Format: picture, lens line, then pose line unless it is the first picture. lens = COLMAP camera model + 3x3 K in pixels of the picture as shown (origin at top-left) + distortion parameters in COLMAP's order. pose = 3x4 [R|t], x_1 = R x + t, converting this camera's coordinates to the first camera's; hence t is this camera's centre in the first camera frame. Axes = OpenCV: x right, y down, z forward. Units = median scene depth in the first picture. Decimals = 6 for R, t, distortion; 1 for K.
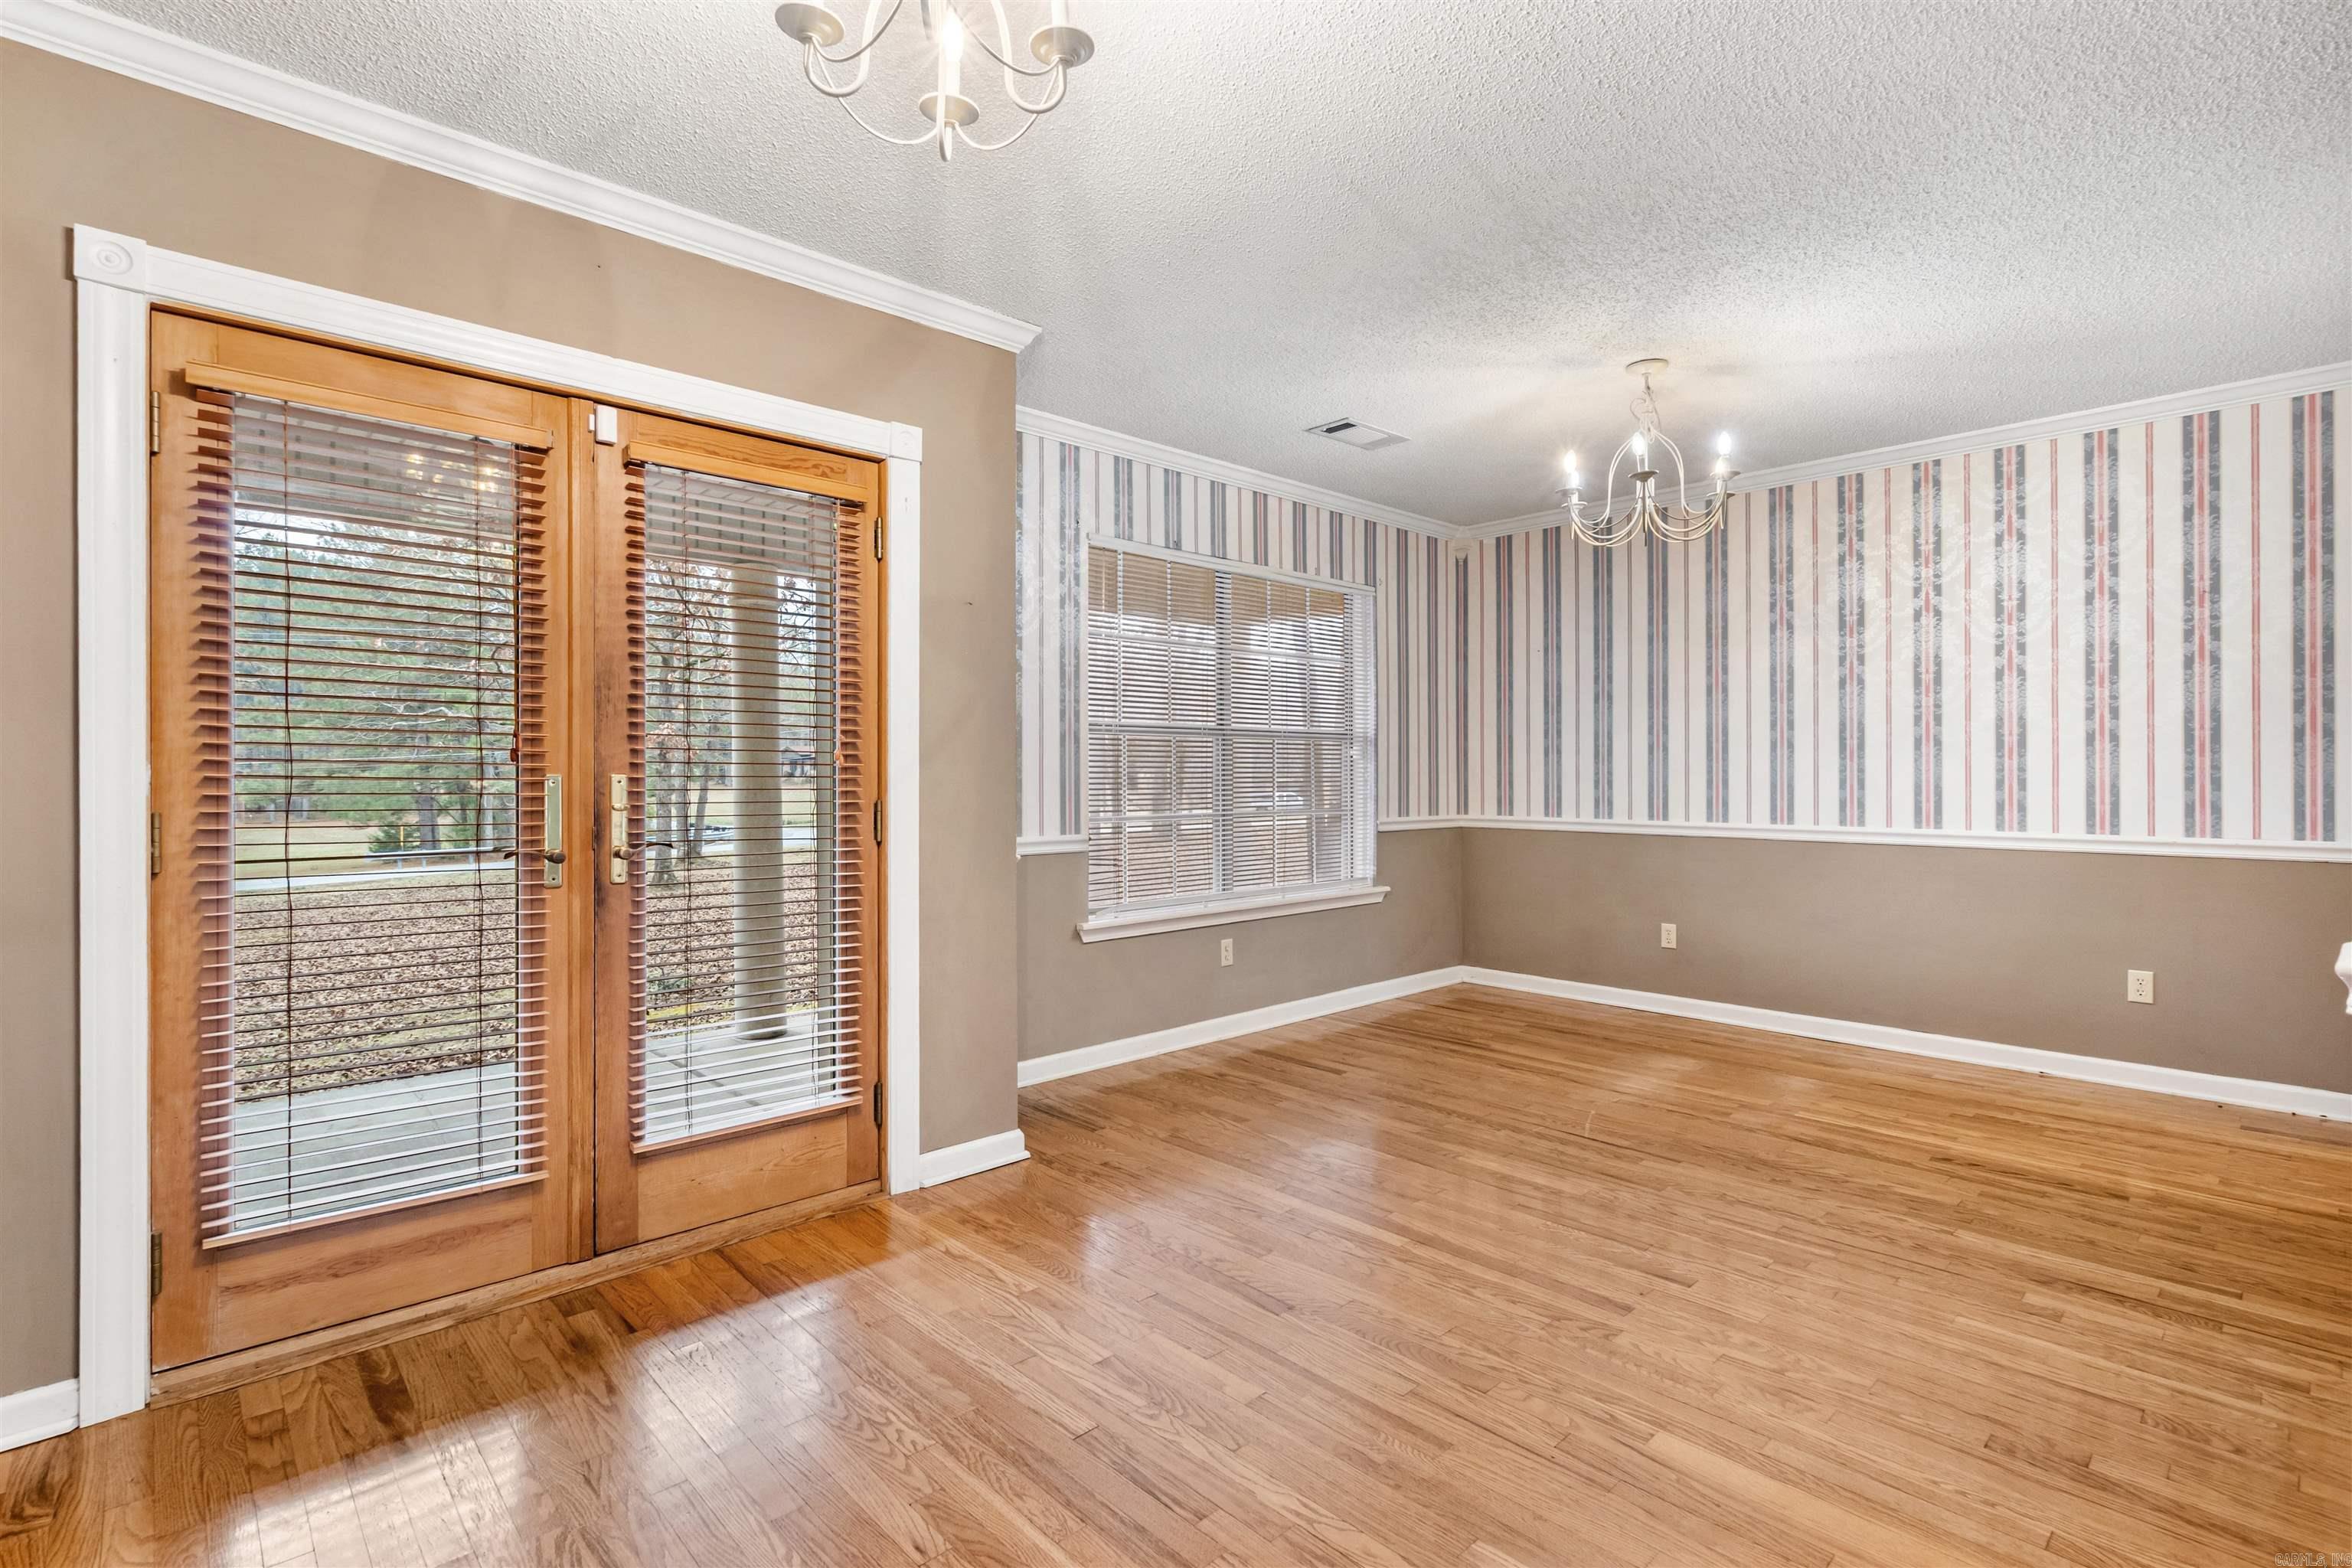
lens RADIAL K [[1084.4, 0, 1176.0], [0, 1084.4, 777.4], [0, 0, 1]] dist [0.003937, -0.001513]
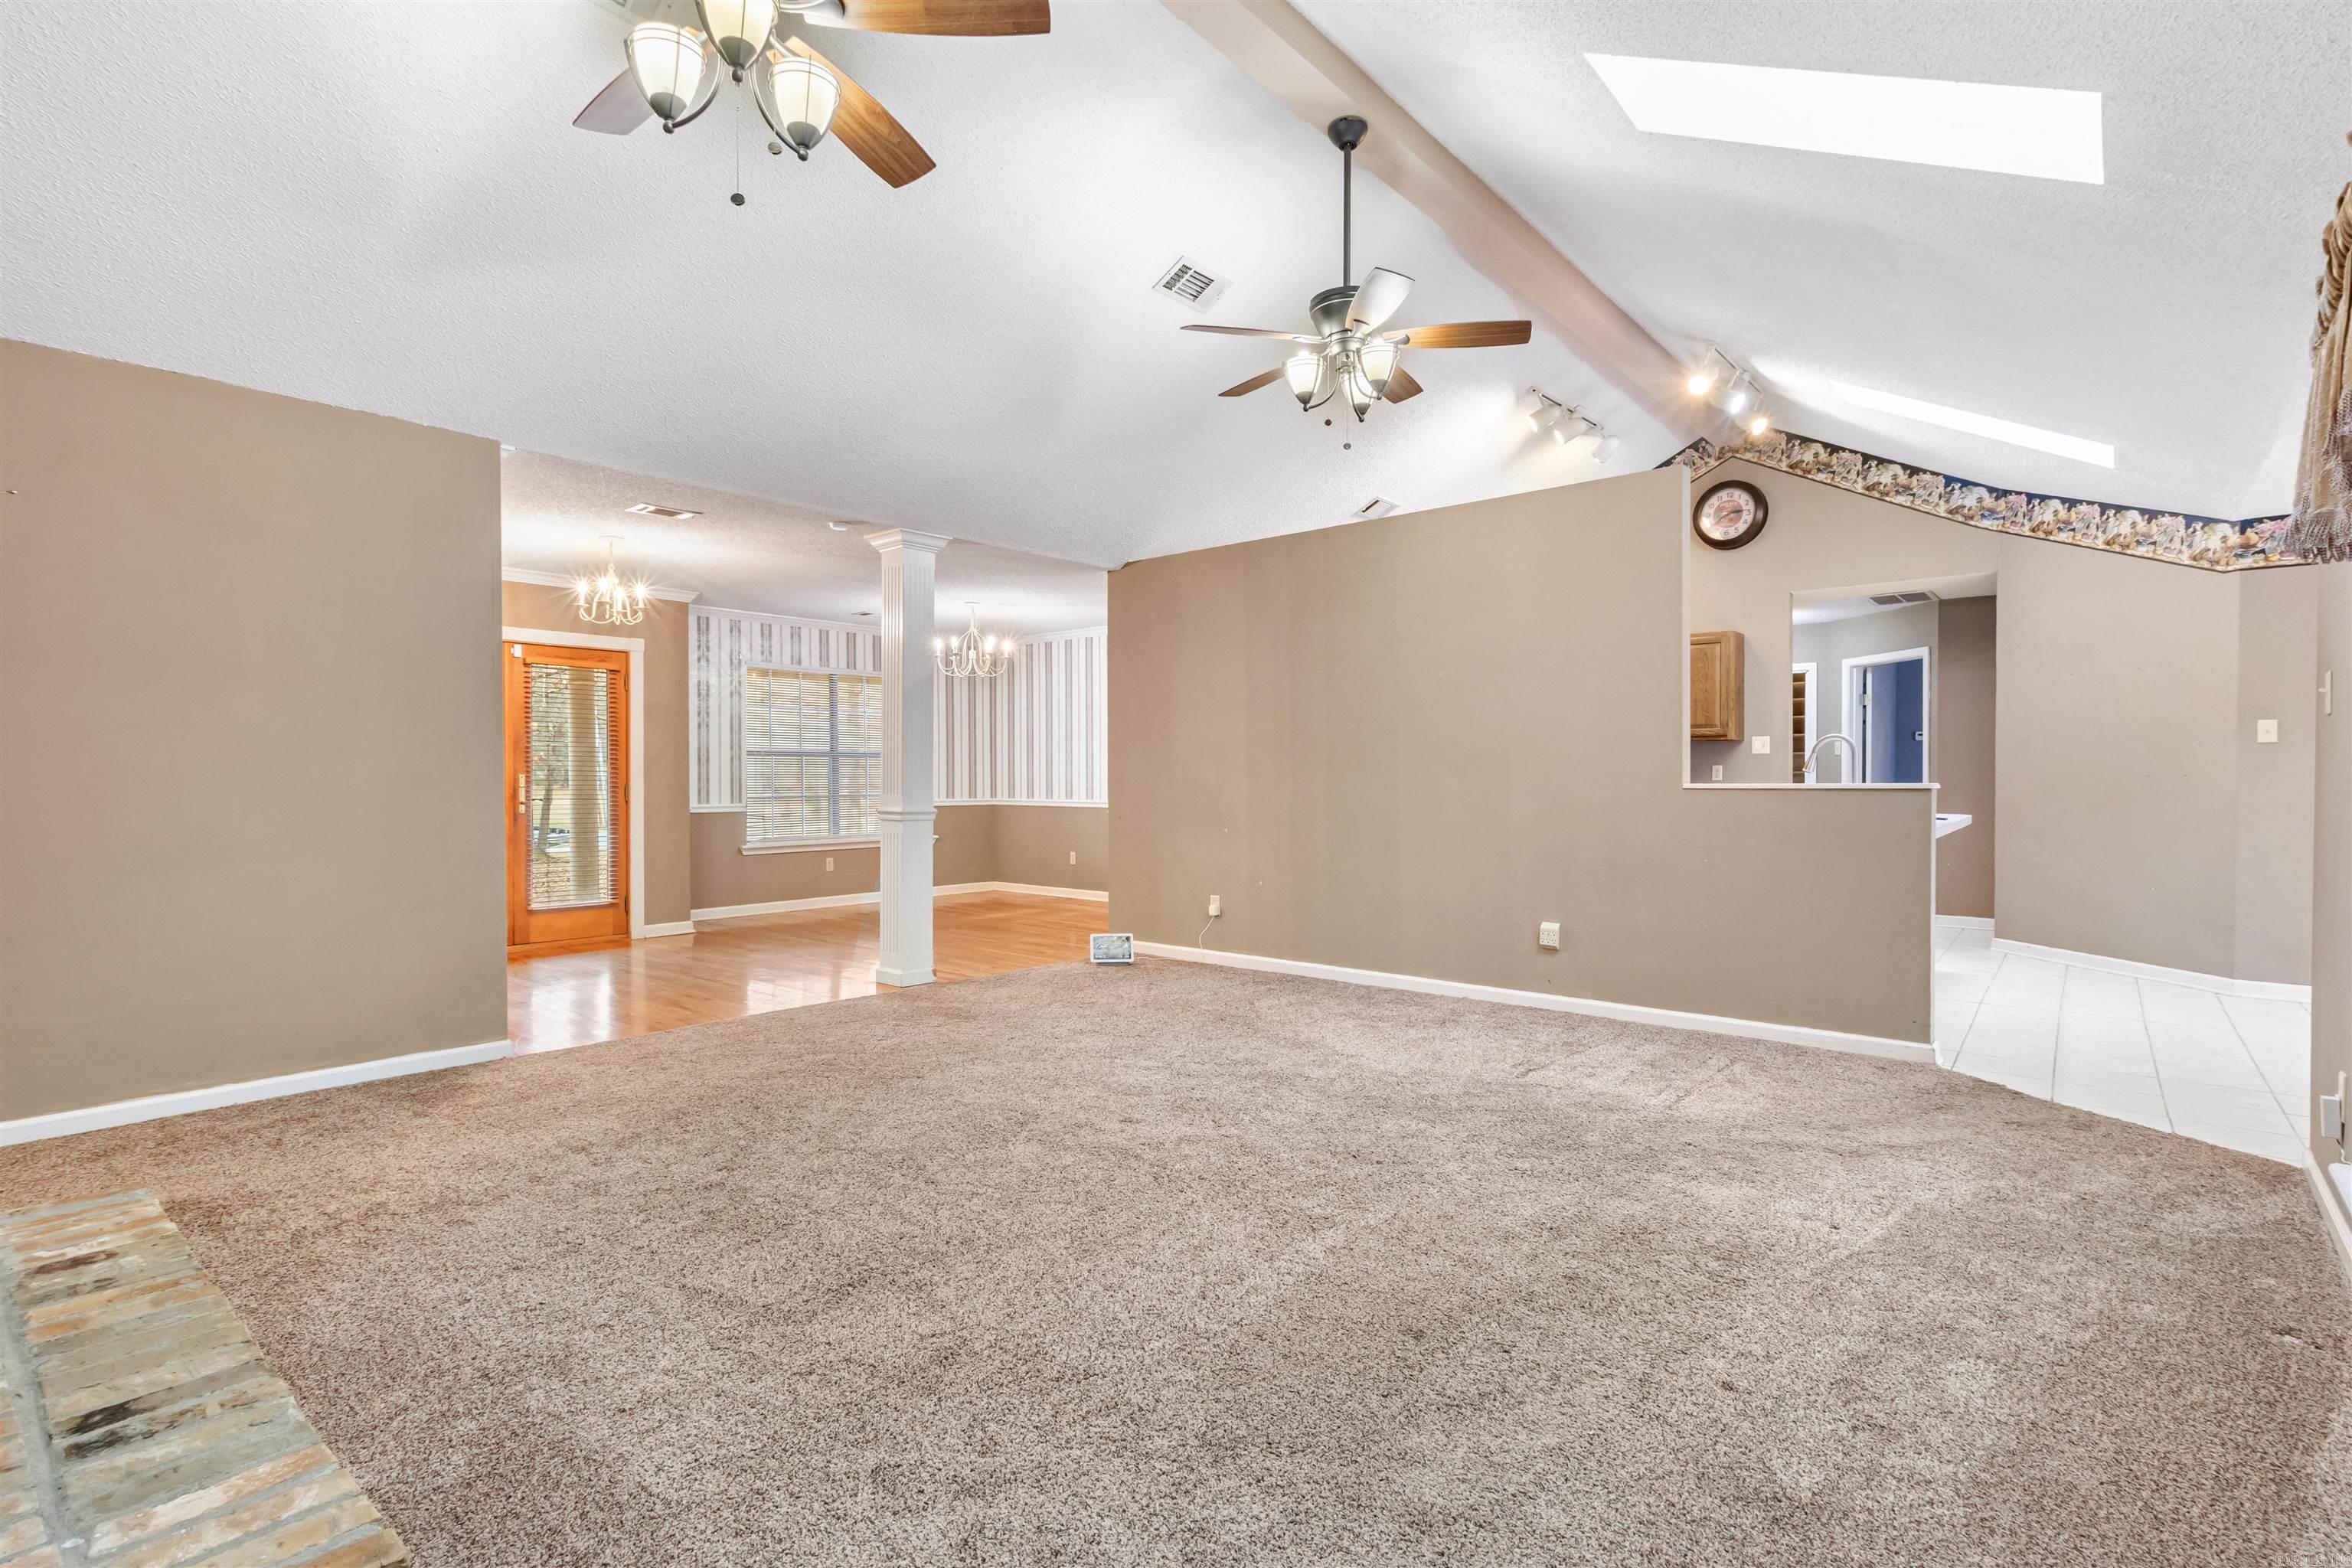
lens RADIAL K [[1084.4, 0, 1172.4], [0, 1084.4, 785.4], [0, 0, 1]] dist [0.003937, -0.001513]
pose [[0.993778, 0.000849, 0.111373, 0.588730], [-0.001461, 0.999984, 0.005420, 0.004587], [-0.111367, -0.005549, 0.993764, -1.376917]]
